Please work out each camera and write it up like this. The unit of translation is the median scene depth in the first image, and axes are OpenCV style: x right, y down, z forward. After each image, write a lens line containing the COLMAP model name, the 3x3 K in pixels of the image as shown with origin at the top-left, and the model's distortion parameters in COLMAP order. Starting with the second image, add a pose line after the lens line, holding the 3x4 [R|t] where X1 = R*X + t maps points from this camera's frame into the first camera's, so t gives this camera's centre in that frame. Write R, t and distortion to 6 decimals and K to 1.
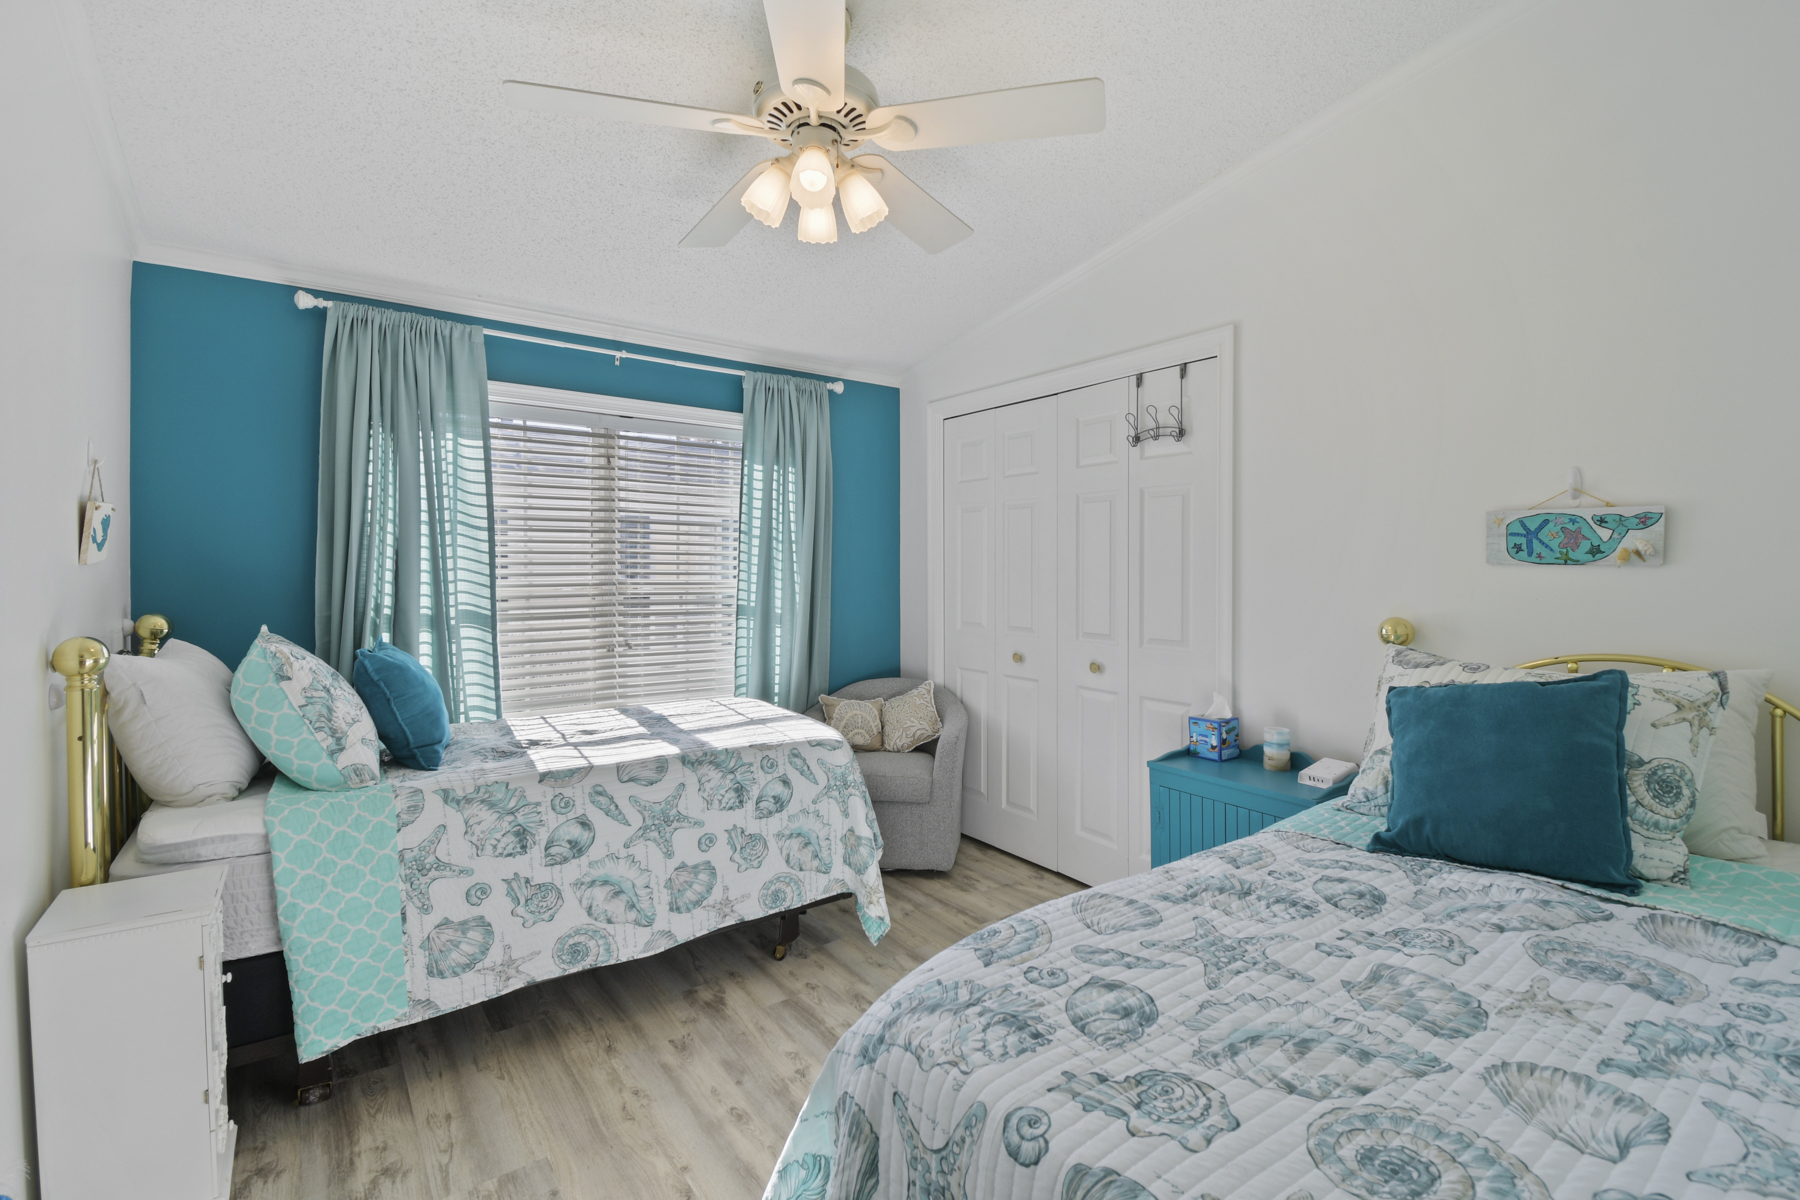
lens RADIAL K [[819.6, 0, 895.9], [0, 819.6, 569.6], [0, 0, 1]] dist [0.025417, -0.018584]
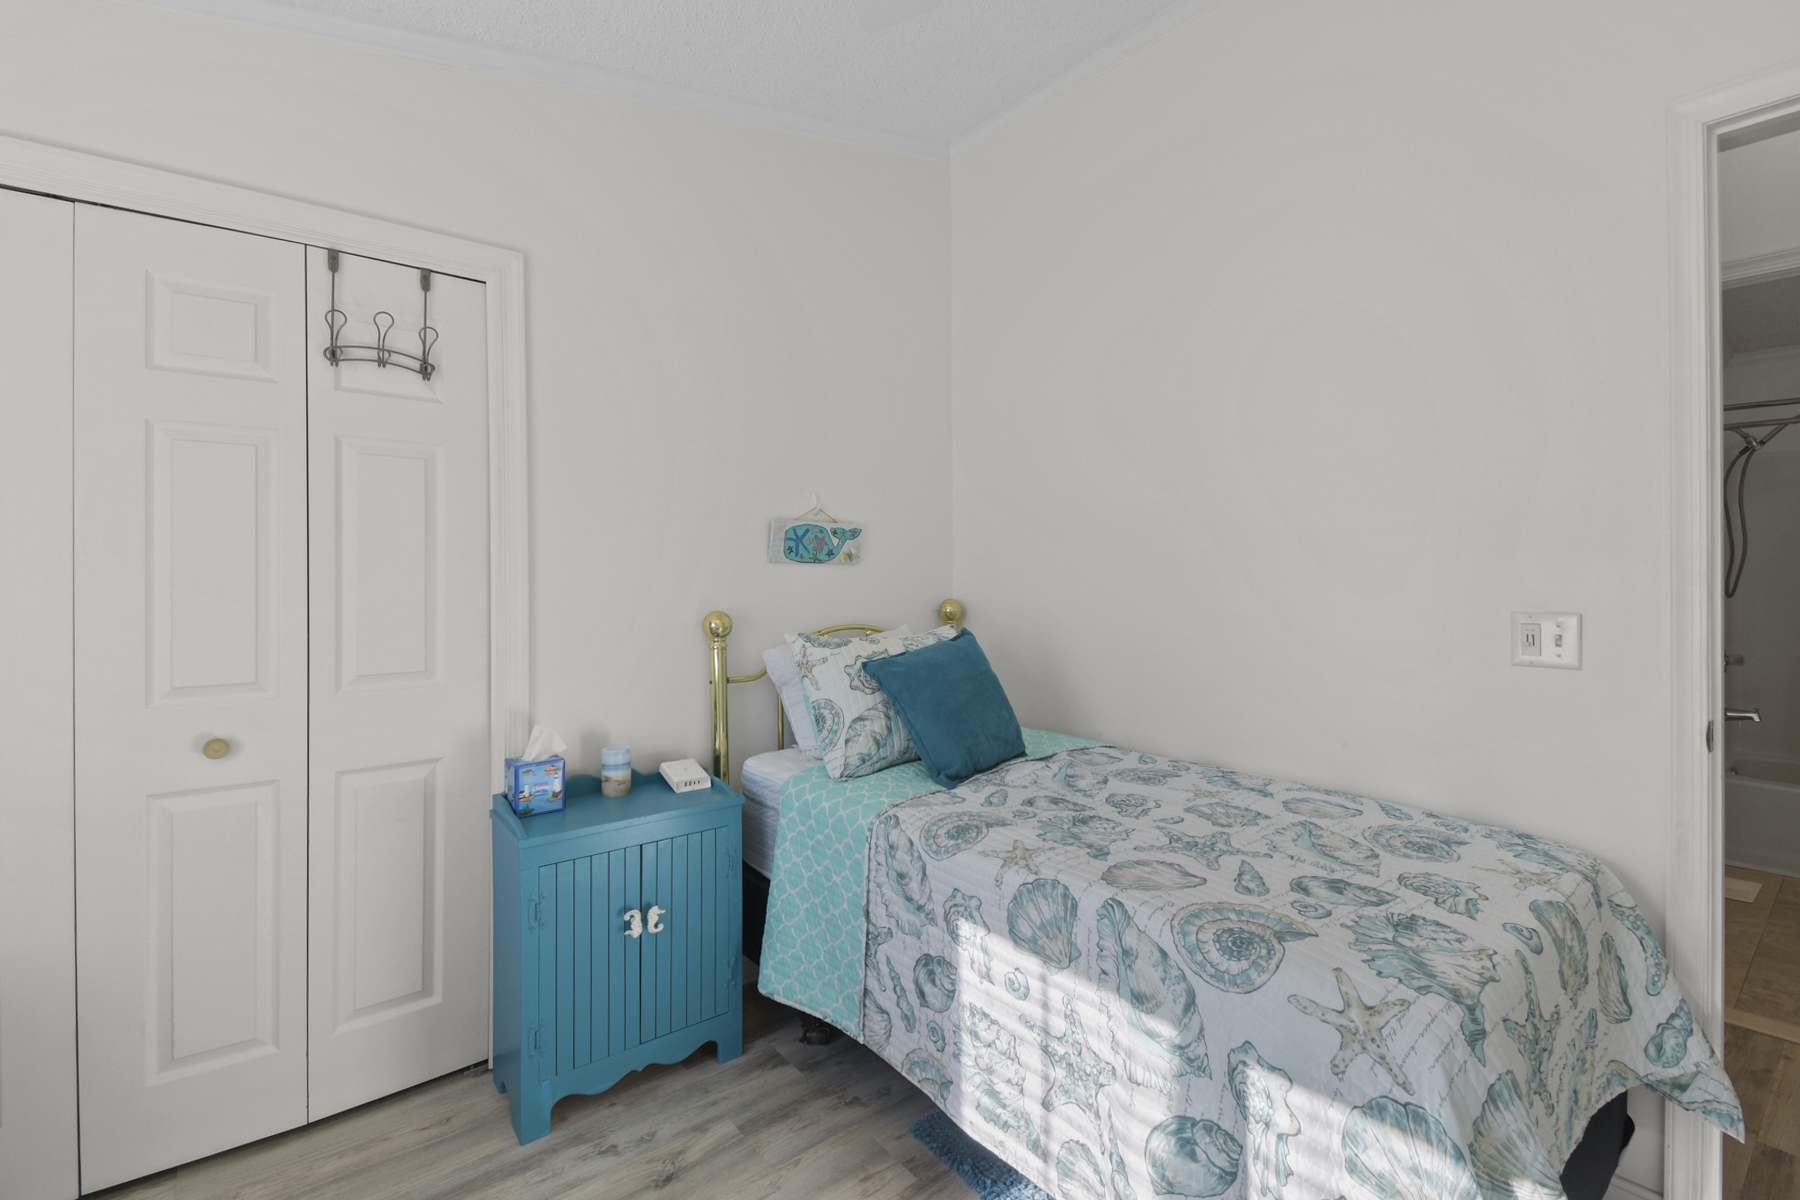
lens RADIAL K [[819.6, 0, 885.6], [0, 819.6, 581.5], [0, 0, 1]] dist [0.025417, -0.018584]
pose [[-0.052761, -0.002181, 0.998605, -0.543100], [0.011260, 0.999933, 0.002779, 0.021833], [-0.998544, 0.011391, -0.052733, 0.973177]]
